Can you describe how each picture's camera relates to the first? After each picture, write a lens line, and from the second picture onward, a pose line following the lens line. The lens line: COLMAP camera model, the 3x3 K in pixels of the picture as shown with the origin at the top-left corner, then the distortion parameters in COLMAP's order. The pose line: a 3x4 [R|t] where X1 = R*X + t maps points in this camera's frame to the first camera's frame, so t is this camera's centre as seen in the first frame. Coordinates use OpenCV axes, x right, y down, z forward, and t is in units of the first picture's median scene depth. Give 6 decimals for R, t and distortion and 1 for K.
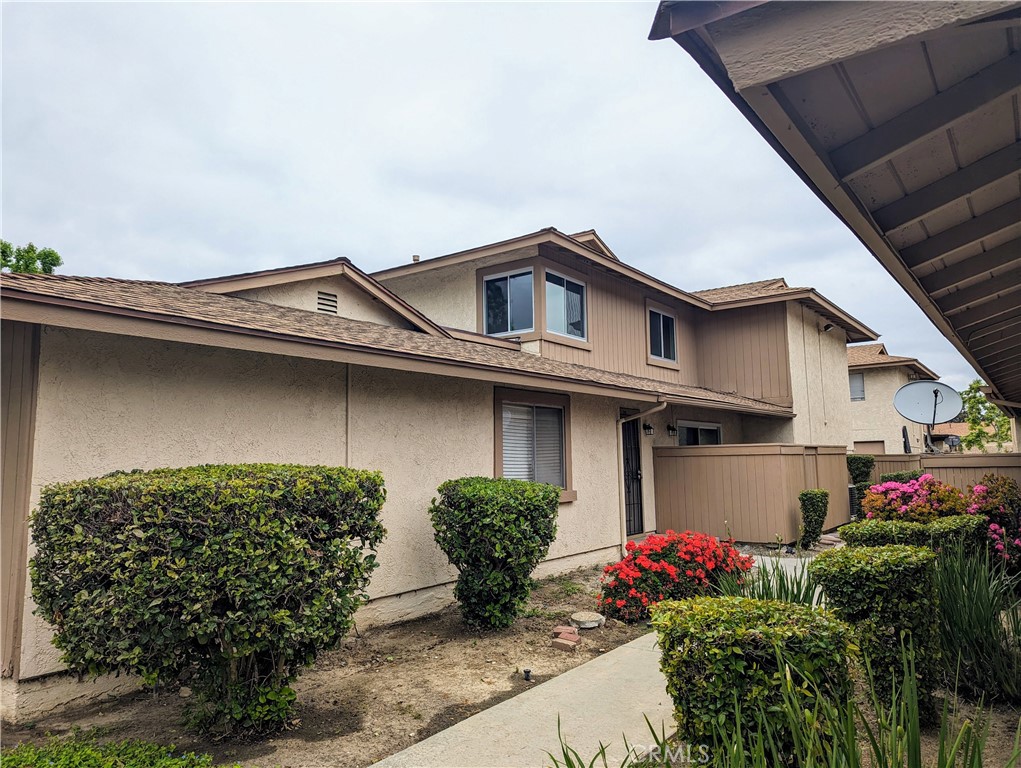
lens RADIAL K [[723.1, 0, 509.9], [0, 723.1, 383.0], [0, 0, 1]] dist [0.026572, 0.000895]
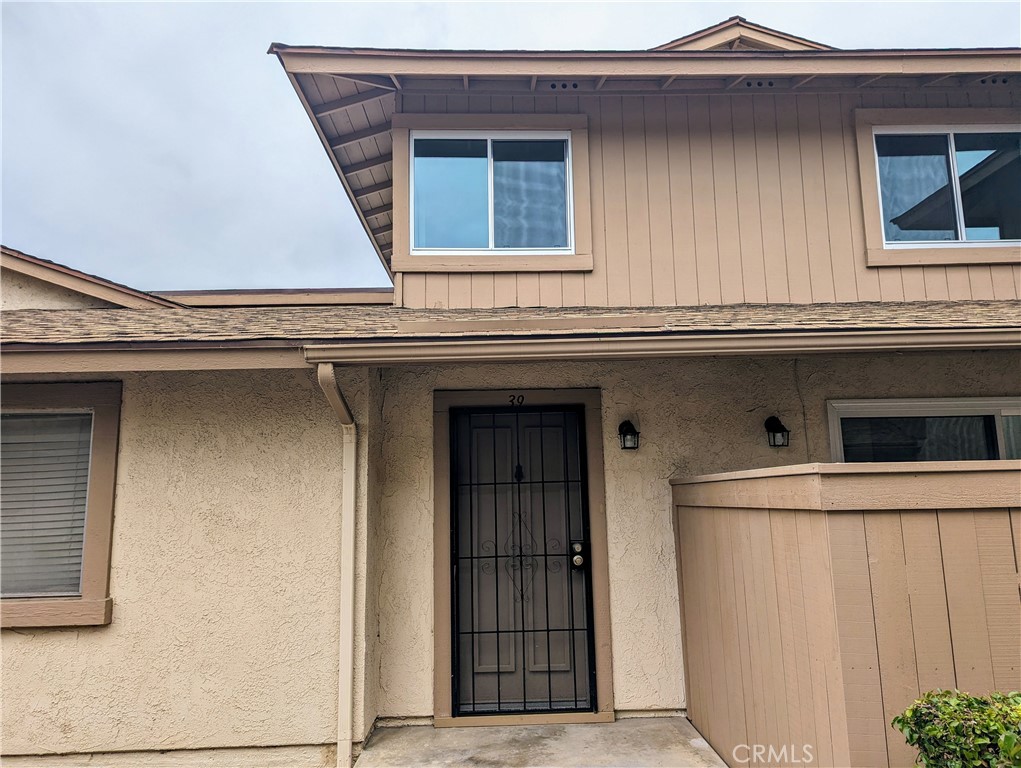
lens RADIAL K [[723.1, 0, 511.0], [0, 723.1, 381.1], [0, 0, 1]] dist [0.026572, 0.000895]
pose [[0.607419, -0.117529, -0.785639, 0.453697], [0.095489, 0.992626, -0.074666, 0.057217], [0.788621, -0.029666, 0.614163, 0.706223]]
